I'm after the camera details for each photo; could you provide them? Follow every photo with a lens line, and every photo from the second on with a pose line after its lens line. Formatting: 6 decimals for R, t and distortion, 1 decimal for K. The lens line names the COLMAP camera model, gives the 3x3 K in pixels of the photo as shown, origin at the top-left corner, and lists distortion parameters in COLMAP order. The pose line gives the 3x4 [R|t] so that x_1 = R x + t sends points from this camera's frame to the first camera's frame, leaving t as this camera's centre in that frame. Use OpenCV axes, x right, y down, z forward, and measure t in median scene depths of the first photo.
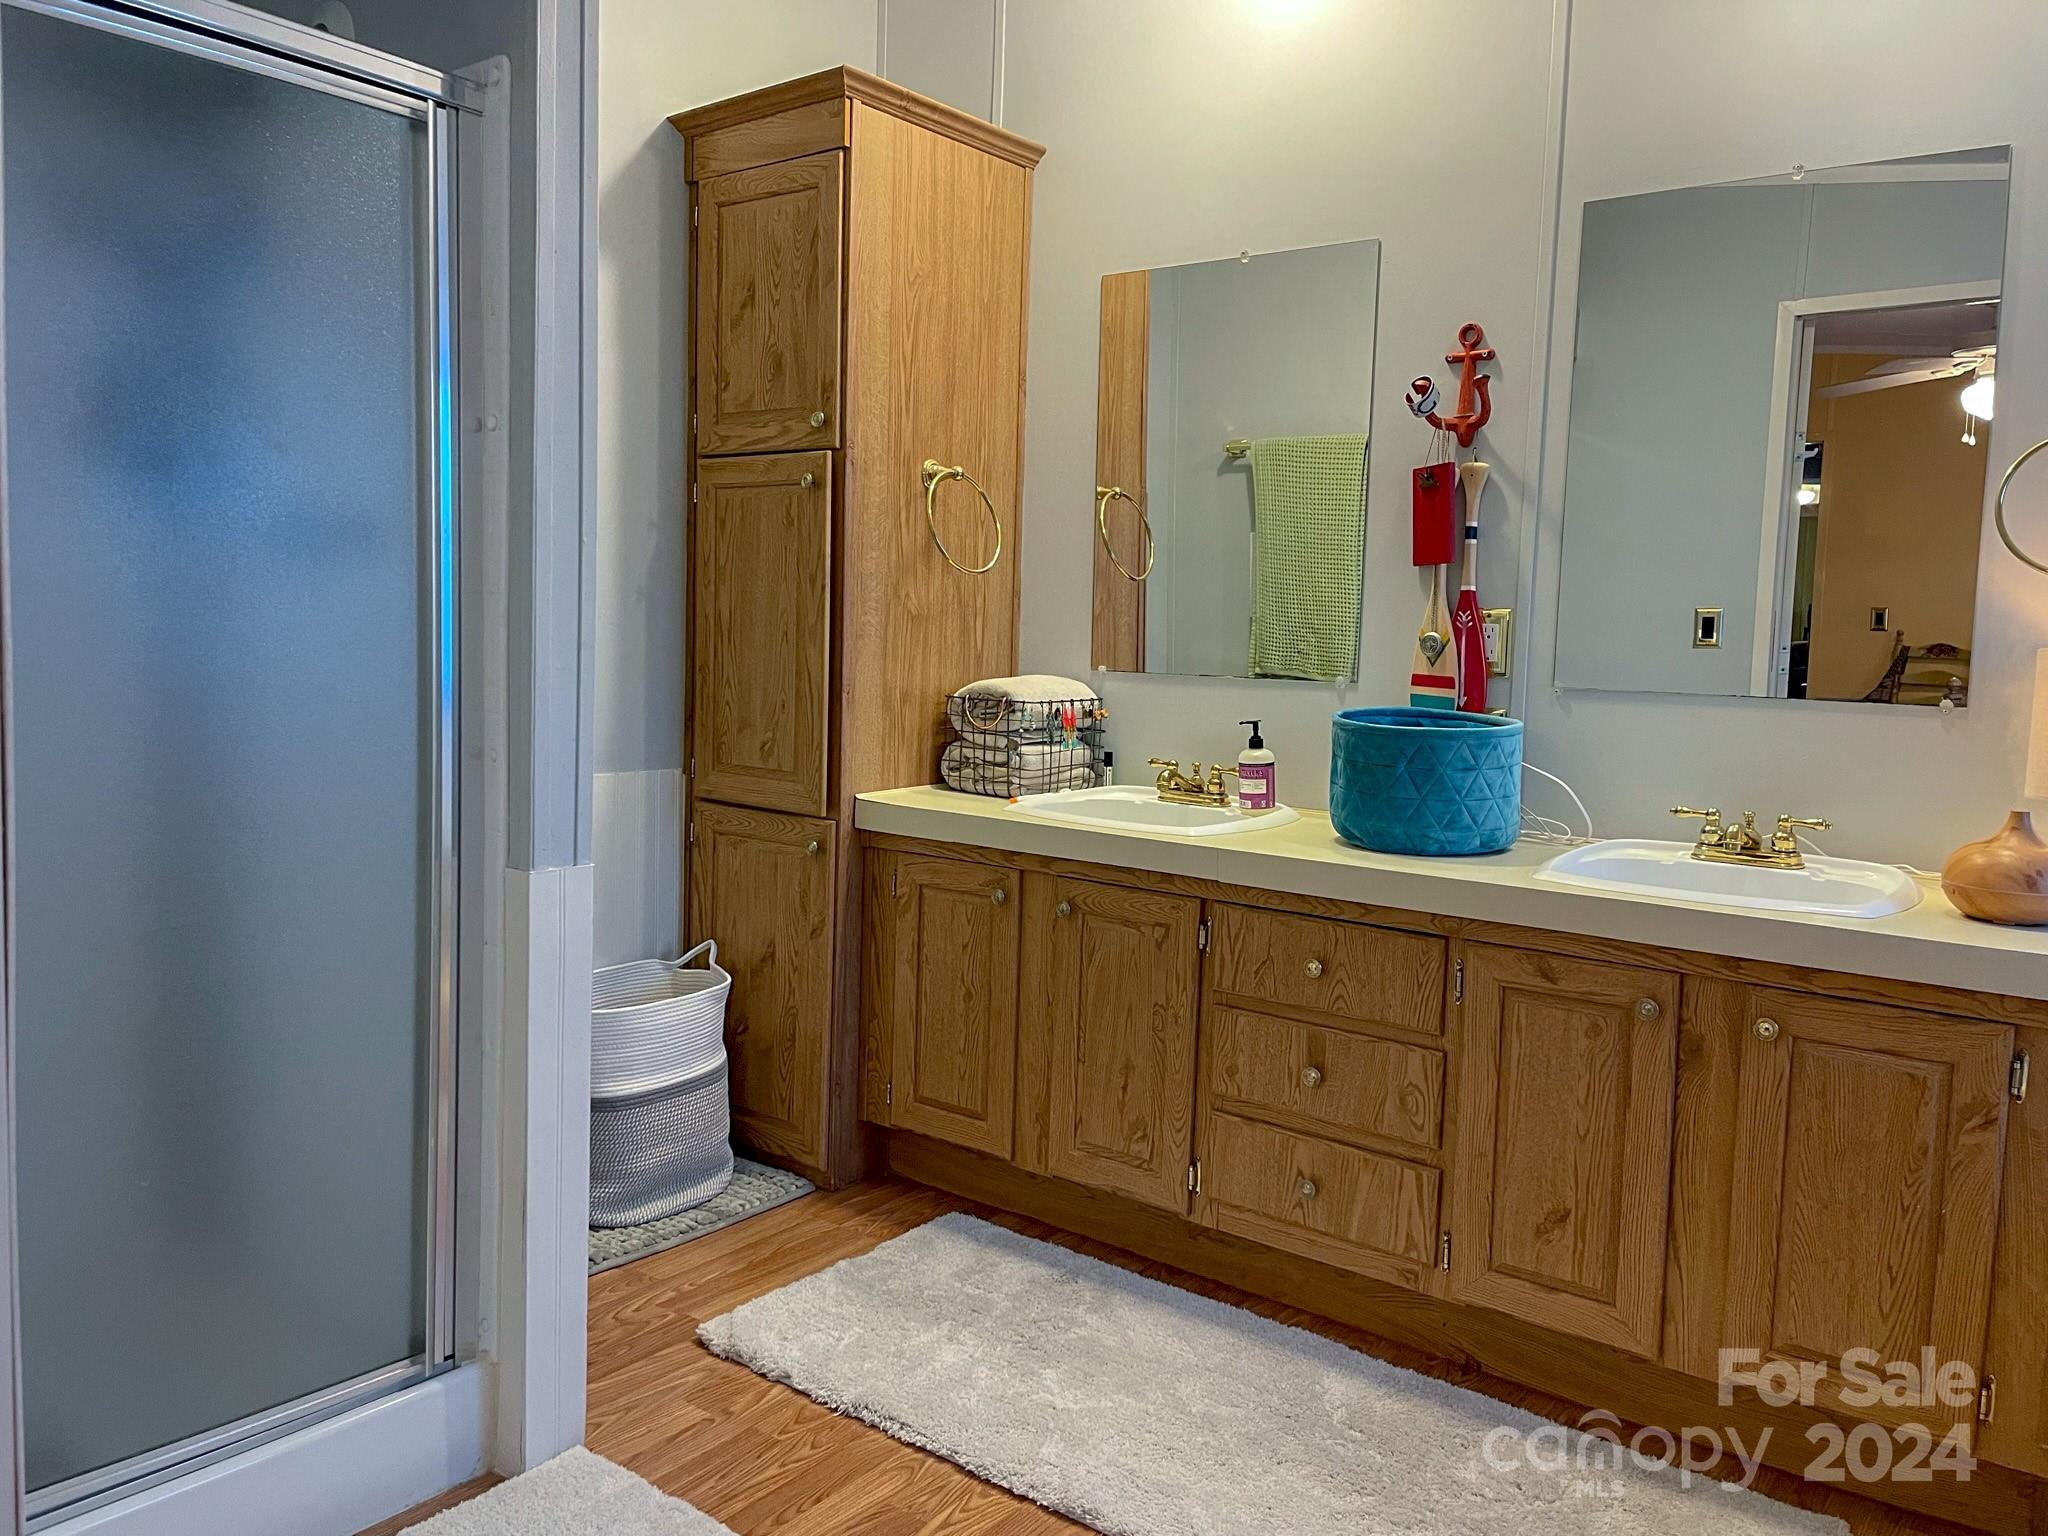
lens RADIAL K [[1557.7, 0, 1011.4], [0, 1557.7, 755.7], [0, 0, 1]] dist [0.119849, -0.145656]
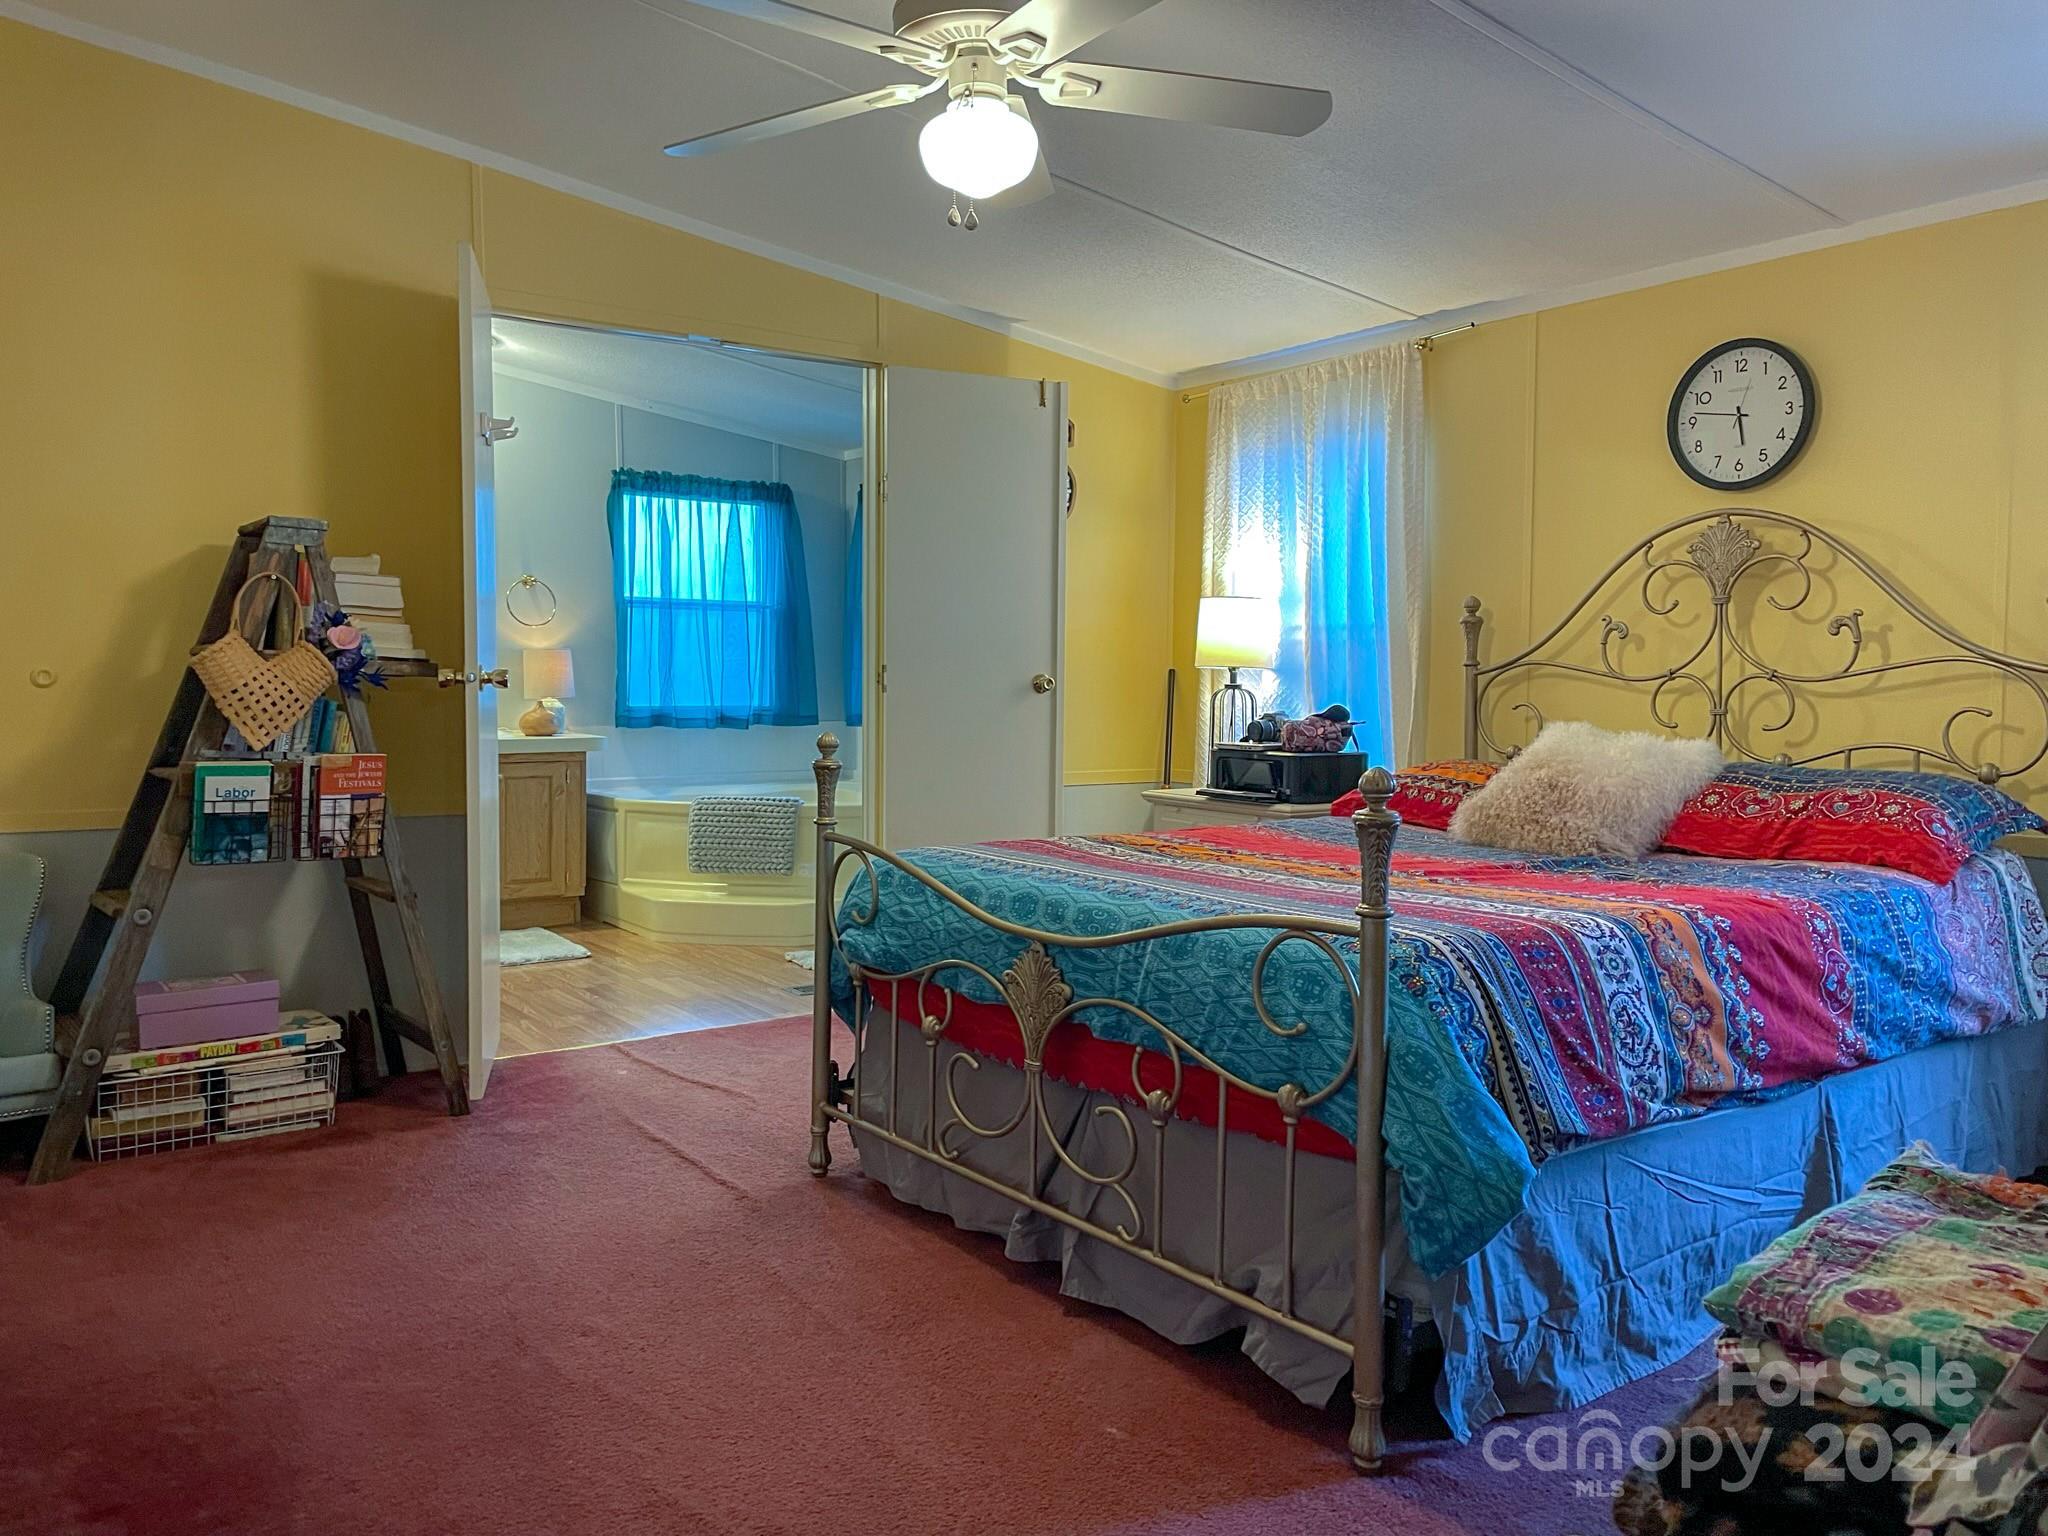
lens RADIAL K [[1557.7, 0, 1011.4], [0, 1557.7, 755.7], [0, 0, 1]] dist [0.119849, -0.145656]
pose [[0.291694, -0.074801, 0.953583, -1.729934], [0.087222, 0.994864, 0.051358, 0.054108], [-0.952527, 0.068192, 0.296720, -0.669334]]
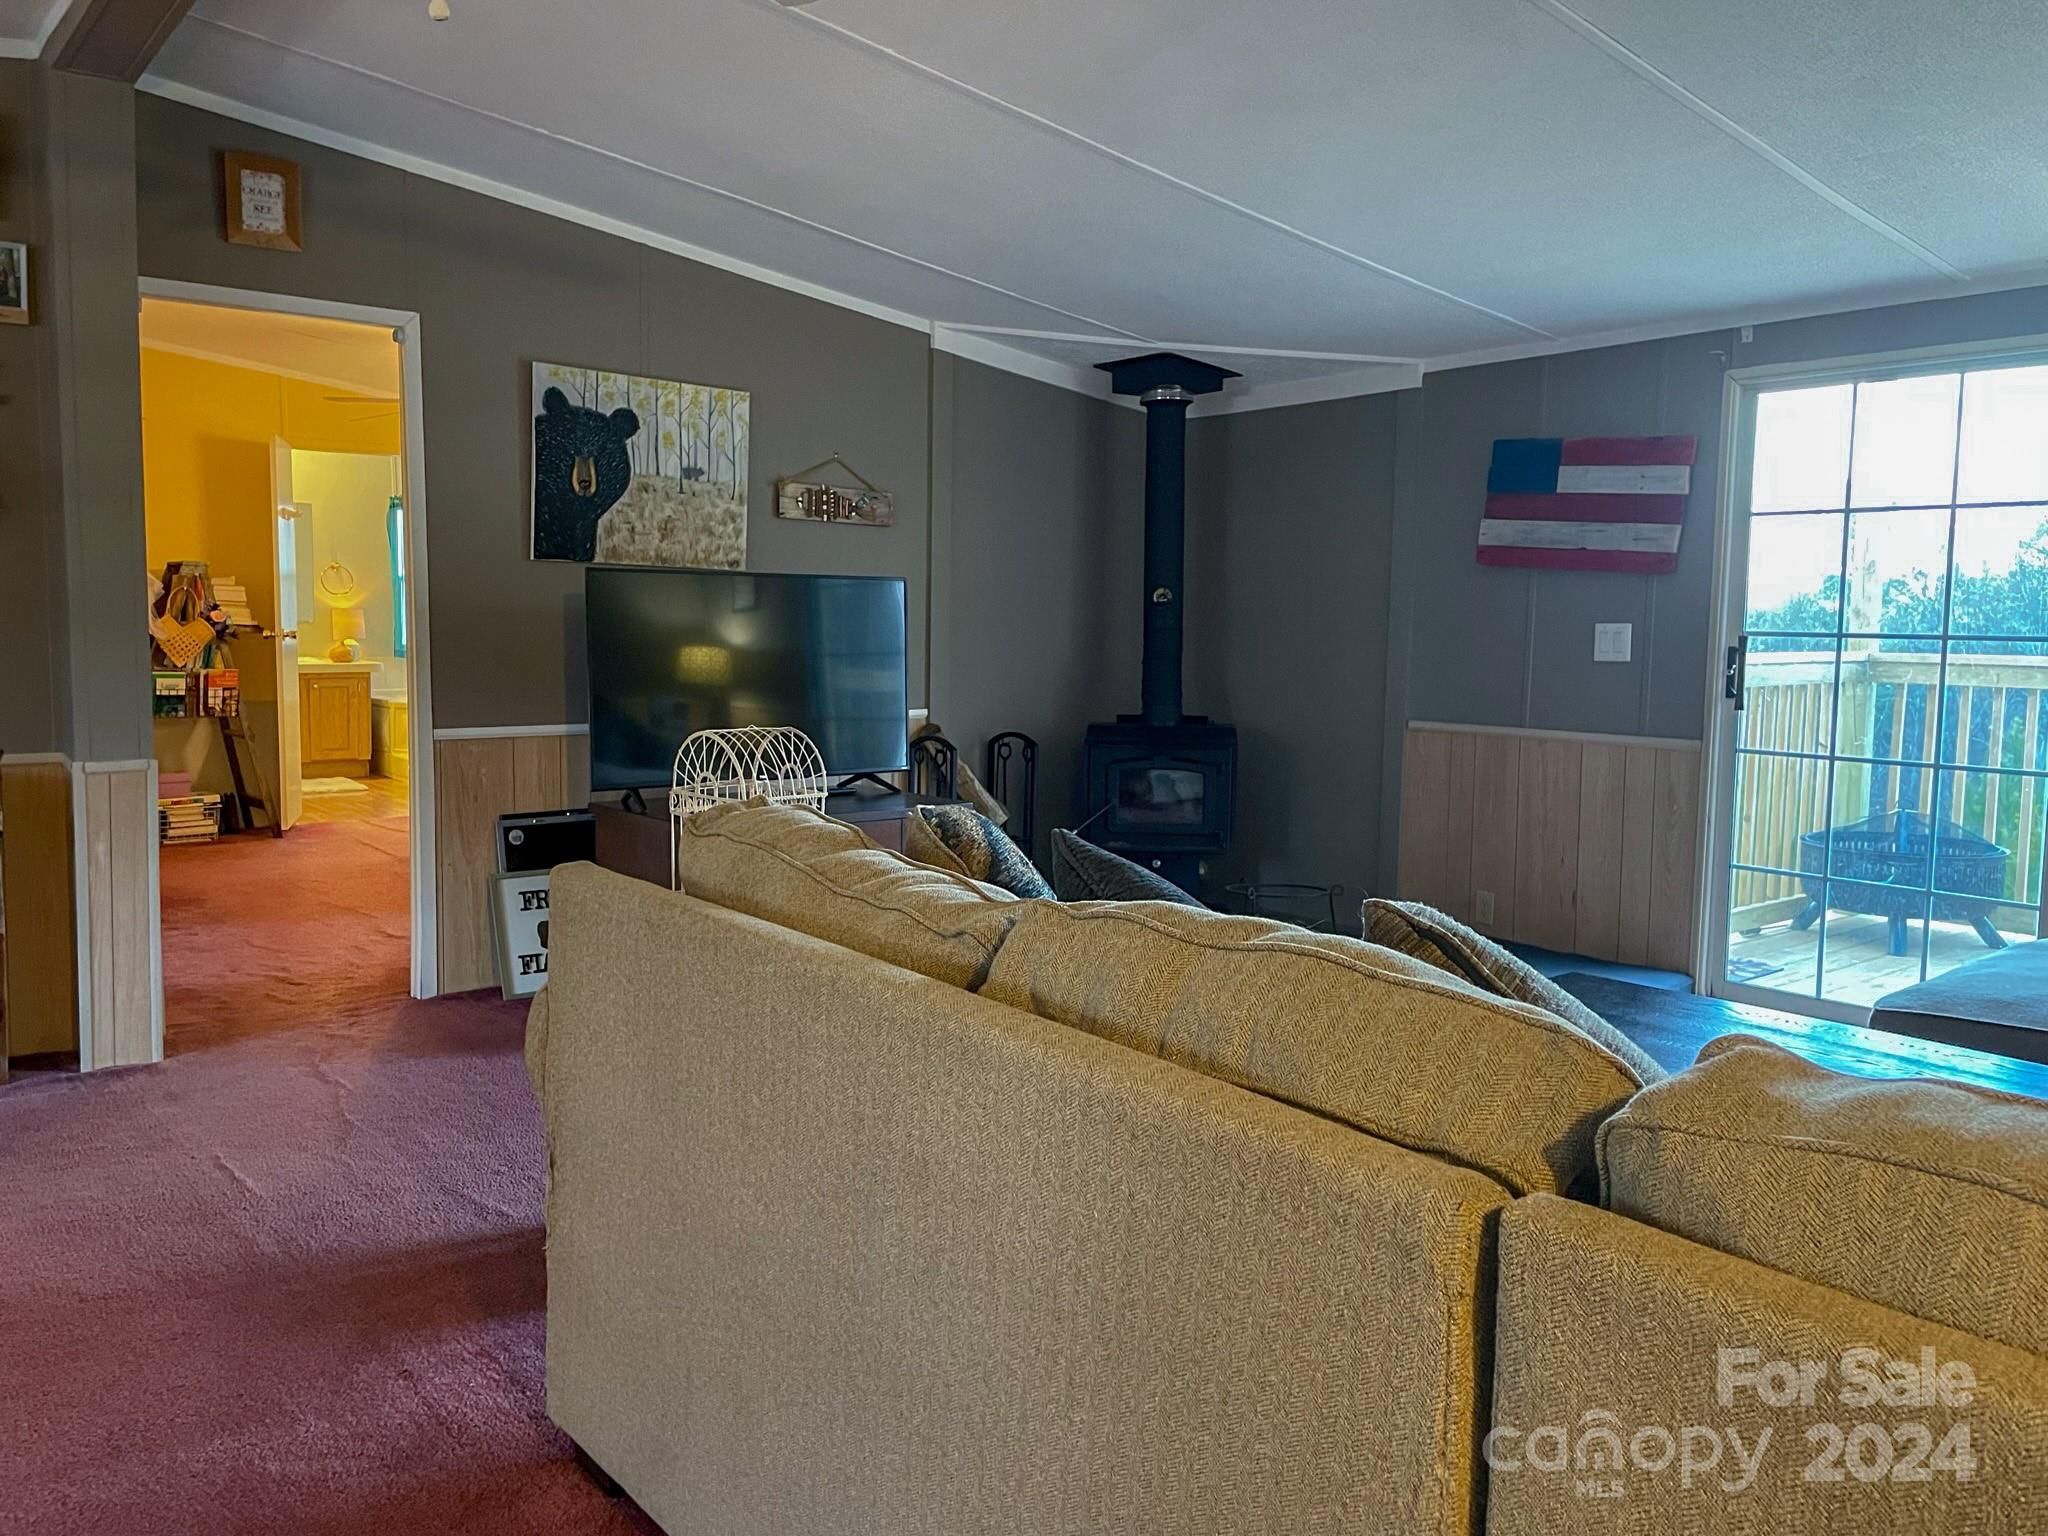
lens RADIAL K [[1557.7, 0, 1011.4], [0, 1557.7, 755.7], [0, 0, 1]] dist [0.119849, -0.145656]
pose [[0.234839, -0.114467, 0.965271, -3.242898], [0.078141, 0.992051, 0.098632, 0.055168], [-0.968888, 0.052264, 0.241917, -1.952665]]
